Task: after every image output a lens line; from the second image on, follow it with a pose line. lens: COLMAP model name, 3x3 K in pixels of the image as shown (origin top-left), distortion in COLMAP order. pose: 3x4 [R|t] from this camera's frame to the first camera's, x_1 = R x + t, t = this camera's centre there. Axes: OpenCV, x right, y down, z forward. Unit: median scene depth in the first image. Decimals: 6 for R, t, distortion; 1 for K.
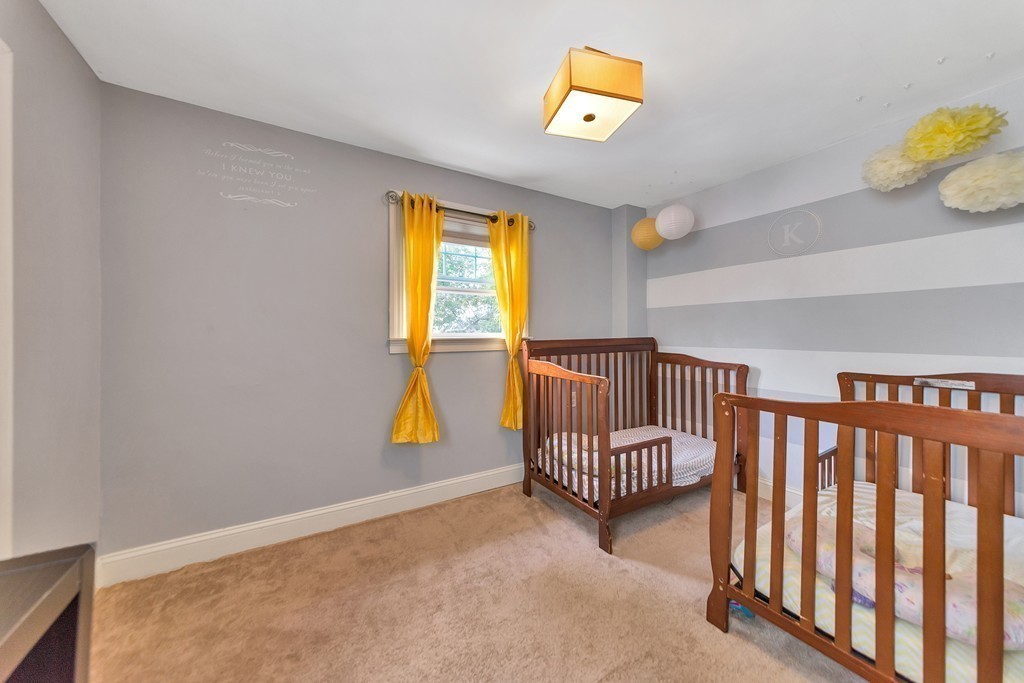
lens RADIAL K [[363.6, 0, 511.3], [0, 363.6, 331.6], [0, 0, 1]] dist [0.000140, 0.000618]
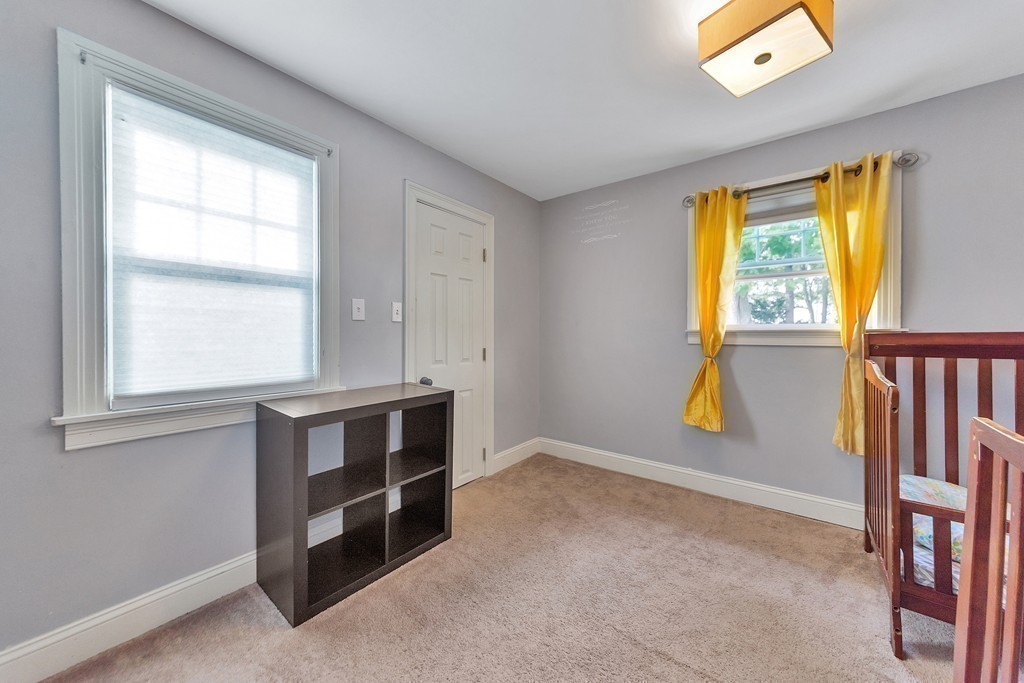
lens RADIAL K [[384.4, 0, 517.0], [0, 384.4, 337.2], [0, 0, 1]] dist [-0.001359, 0.000033]
pose [[0.349198, 0.016265, -0.936908, 0.587369], [0.008803, 0.999748, 0.020637, 0.011694], [0.937007, -0.015454, 0.348967, 0.106458]]
